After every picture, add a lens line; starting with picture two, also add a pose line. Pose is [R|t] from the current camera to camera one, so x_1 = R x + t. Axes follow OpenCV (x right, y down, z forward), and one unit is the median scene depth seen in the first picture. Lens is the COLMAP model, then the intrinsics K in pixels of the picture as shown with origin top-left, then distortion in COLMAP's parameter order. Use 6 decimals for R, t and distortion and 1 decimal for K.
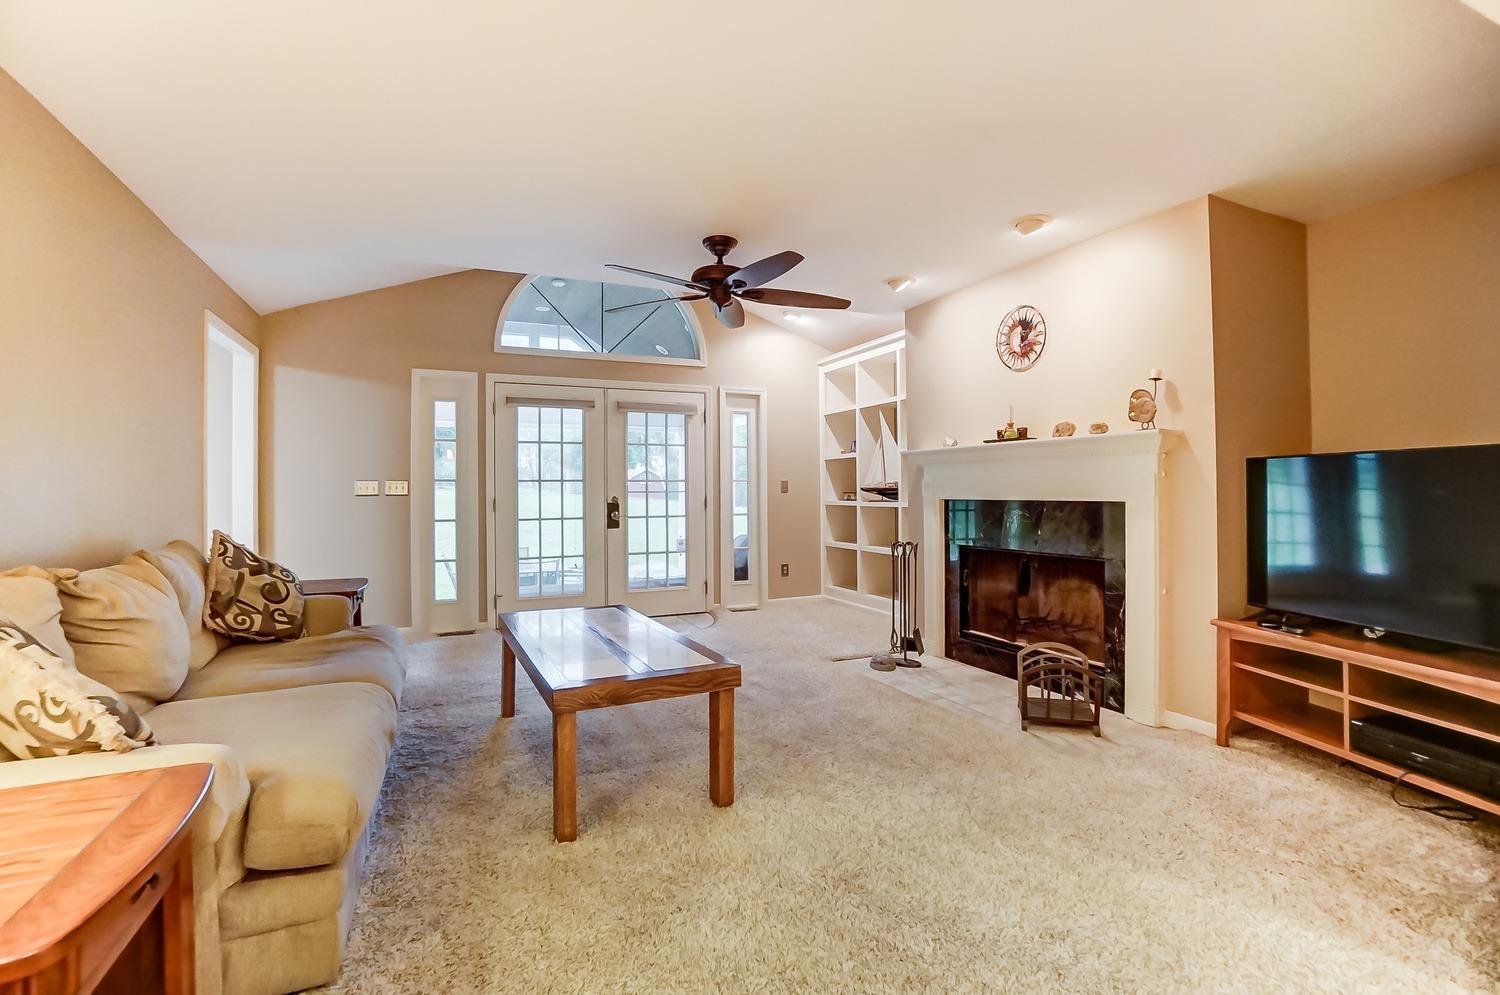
lens RADIAL K [[666.6, 0, 749.9], [0, 666.6, 493.2], [0, 0, 1]] dist [-0.039003, -0.000330]
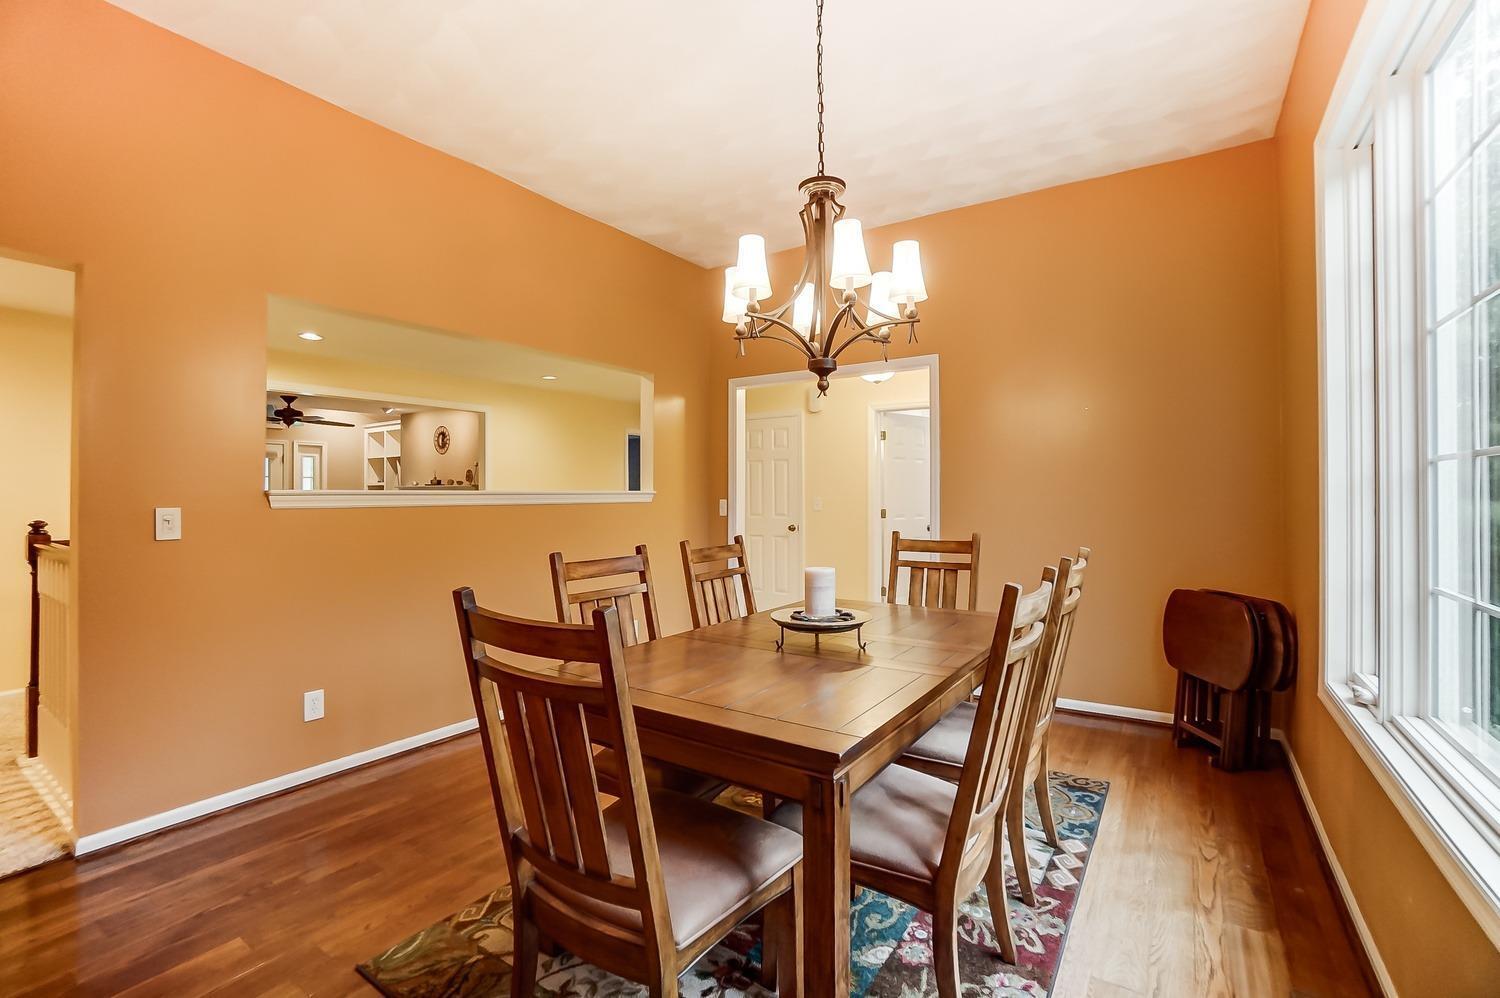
lens RADIAL K [[666.6, 0, 739.1], [0, 666.6, 497.6], [0, 0, 1]] dist [-0.039003, -0.000330]
pose [[0.861191, 0.002528, 0.508276, 0.128026], [-0.003125, 0.999995, 0.000320, -0.036351], [-0.508272, -0.001863, 0.861194, -1.502721]]
